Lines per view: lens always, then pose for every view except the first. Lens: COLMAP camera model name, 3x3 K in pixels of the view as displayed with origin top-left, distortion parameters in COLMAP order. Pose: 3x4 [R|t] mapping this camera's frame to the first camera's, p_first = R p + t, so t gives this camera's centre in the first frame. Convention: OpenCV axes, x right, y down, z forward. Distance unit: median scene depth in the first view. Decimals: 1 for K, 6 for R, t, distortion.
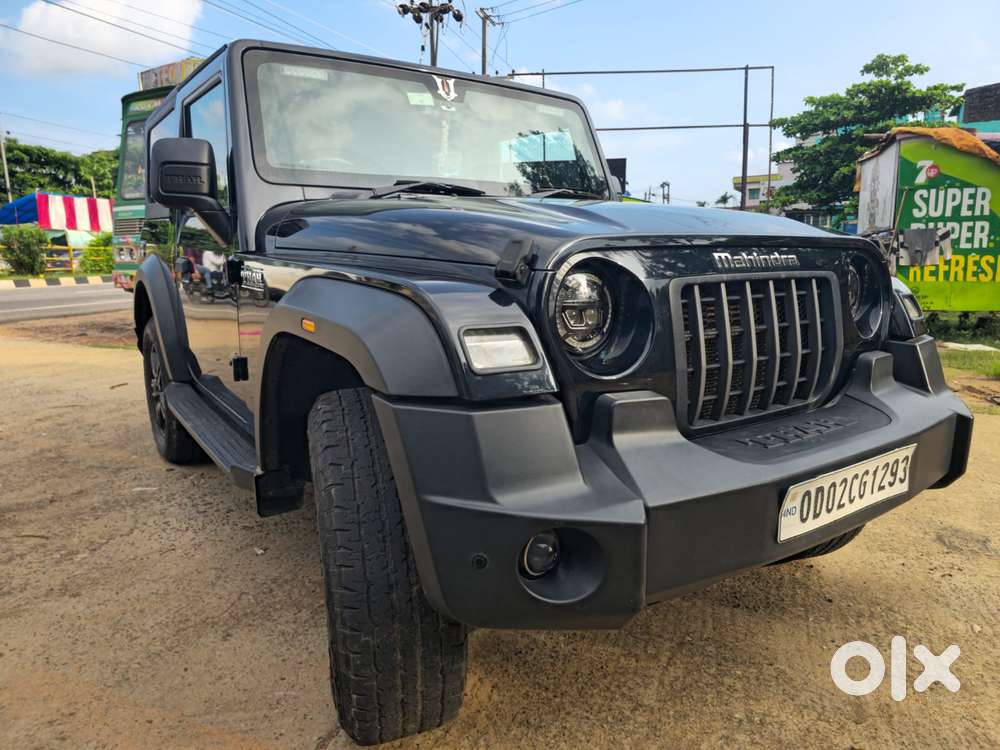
lens RADIAL K [[658.5, 0, 496.6], [0, 658.5, 372.7], [0, 0, 1]] dist [0.052344, -0.047431]
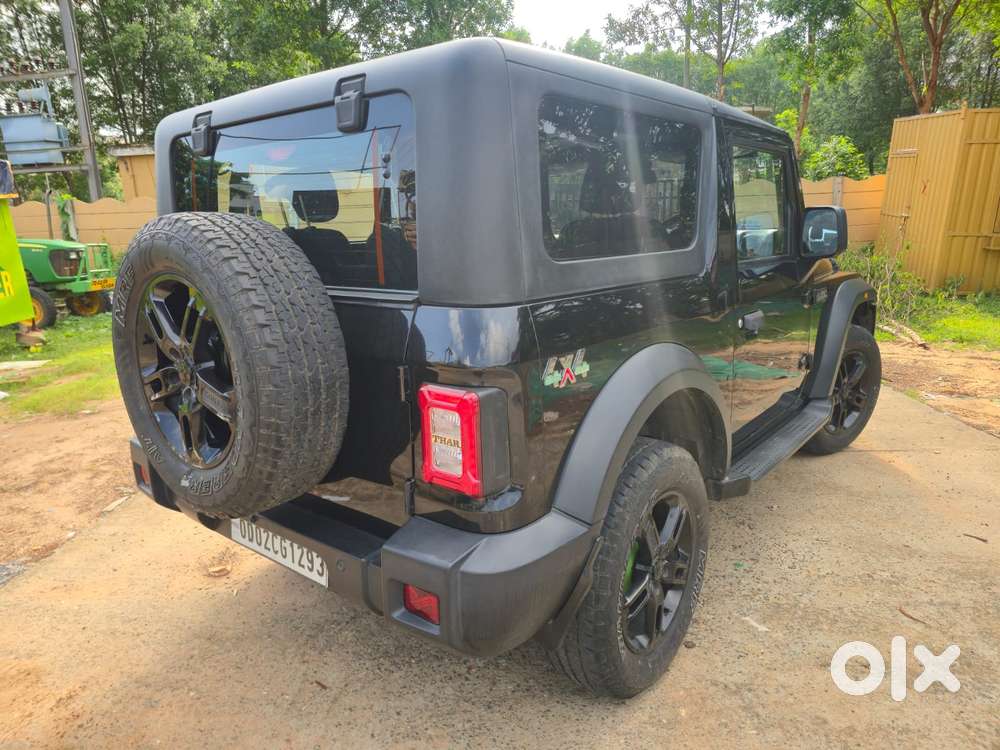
lens RADIAL K [[658.5, 0, 500.9], [0, 658.5, 368.7], [0, 0, 1]] dist [0.052344, -0.047431]
pose [[-0.287286, -0.198538, 0.937043, -1.387555], [0.207445, 0.942168, 0.263224, -0.458156], [-0.935111, 0.270006, -0.229486, 1.727304]]
